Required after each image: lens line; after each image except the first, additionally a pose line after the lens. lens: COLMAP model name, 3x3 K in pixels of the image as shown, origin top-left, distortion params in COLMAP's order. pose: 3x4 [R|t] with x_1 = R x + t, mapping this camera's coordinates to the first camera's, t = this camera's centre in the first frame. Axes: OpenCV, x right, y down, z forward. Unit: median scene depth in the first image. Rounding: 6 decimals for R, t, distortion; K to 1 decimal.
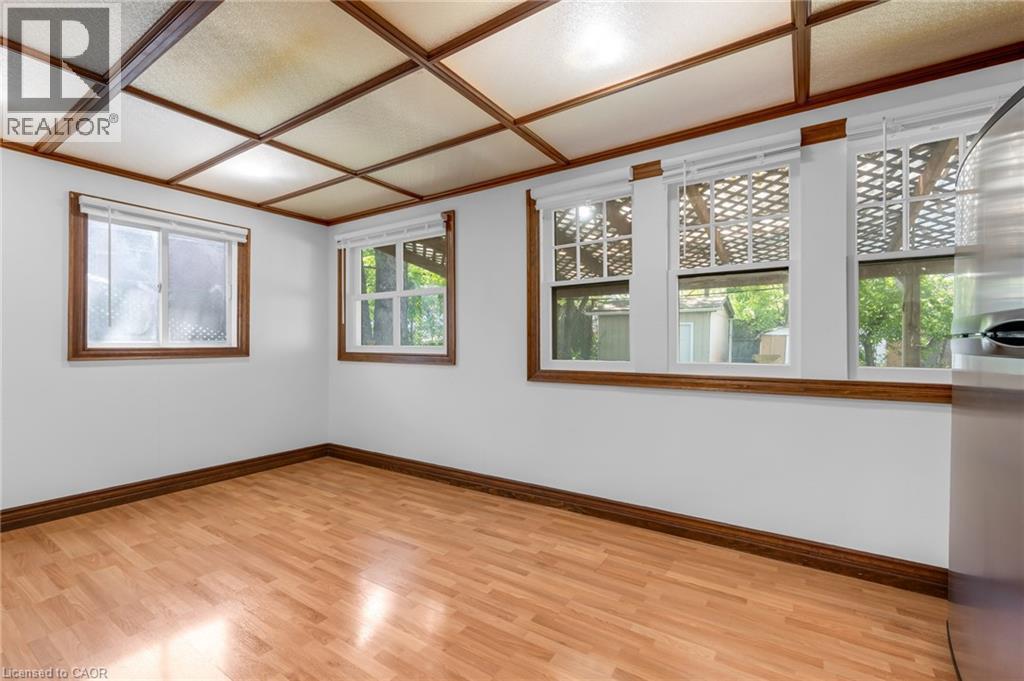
lens RADIAL K [[405.2, 0, 513.8], [0, 405.2, 343.7], [0, 0, 1]] dist [0.001864, 0.000521]
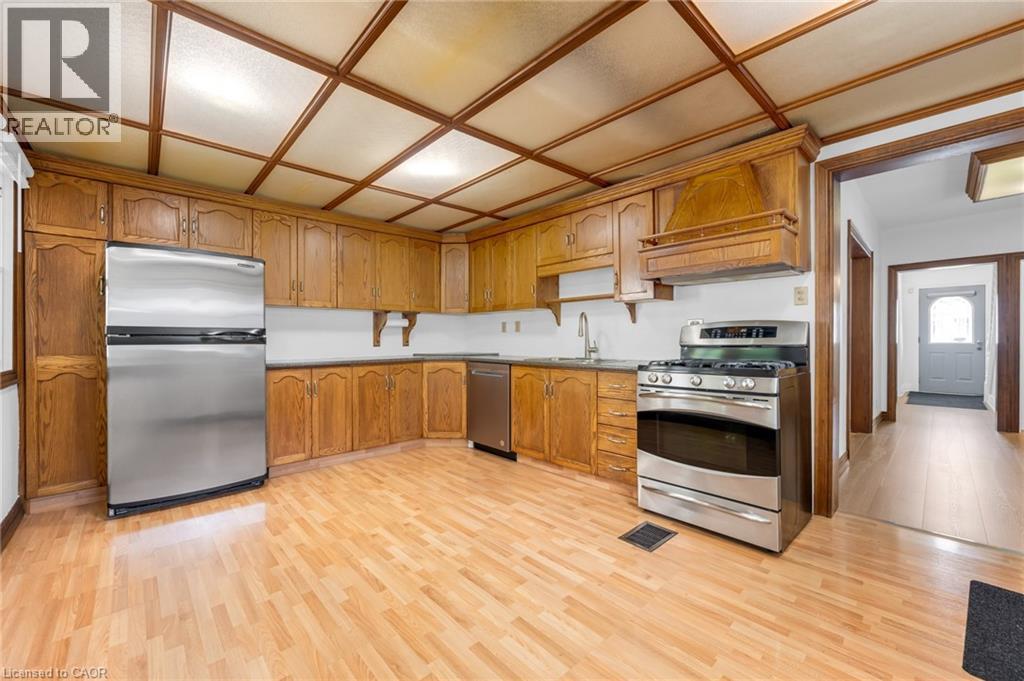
lens RADIAL K [[412.1, 0, 516.5], [0, 412.1, 340.2], [0, 0, 1]] dist [0.007483, 0.000104]
pose [[-0.961947, -0.003527, 0.273212, -0.593195], [-0.004821, 0.999980, -0.004067, -0.002925], [-0.273192, -0.005229, -0.961945, 1.196981]]
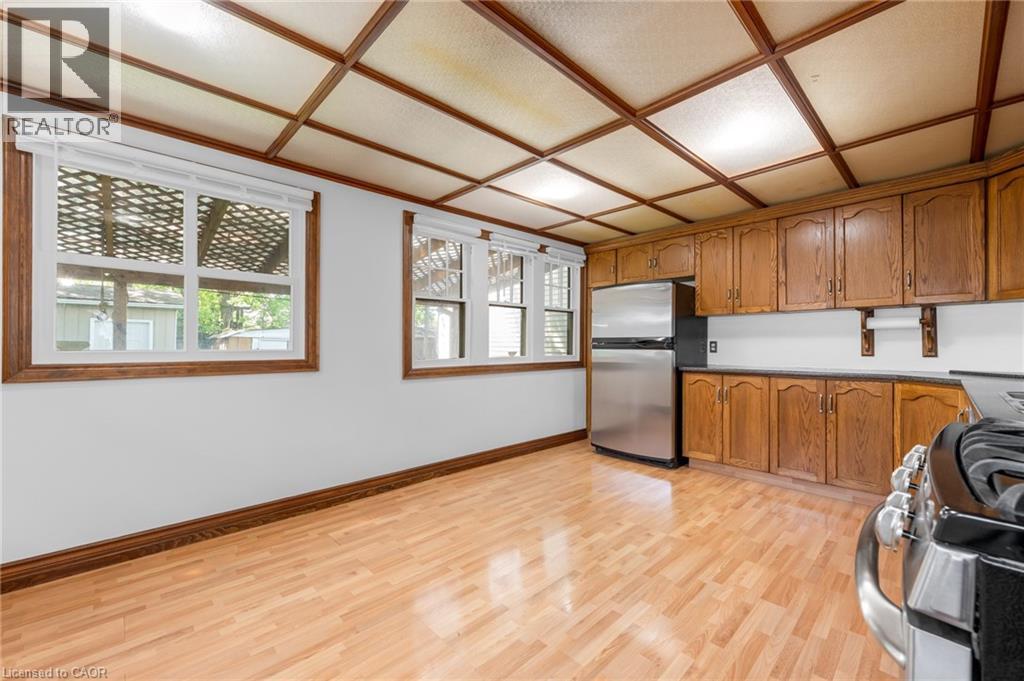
lens RADIAL K [[412.1, 0, 516.5], [0, 412.1, 340.2], [0, 0, 1]] dist [0.007483, 0.000104]
pose [[0.249814, 0.006911, 0.968269, -1.058524], [-0.008571, 0.999951, -0.004926, -0.014473], [-0.968256, -0.007068, 0.249861, 0.438074]]
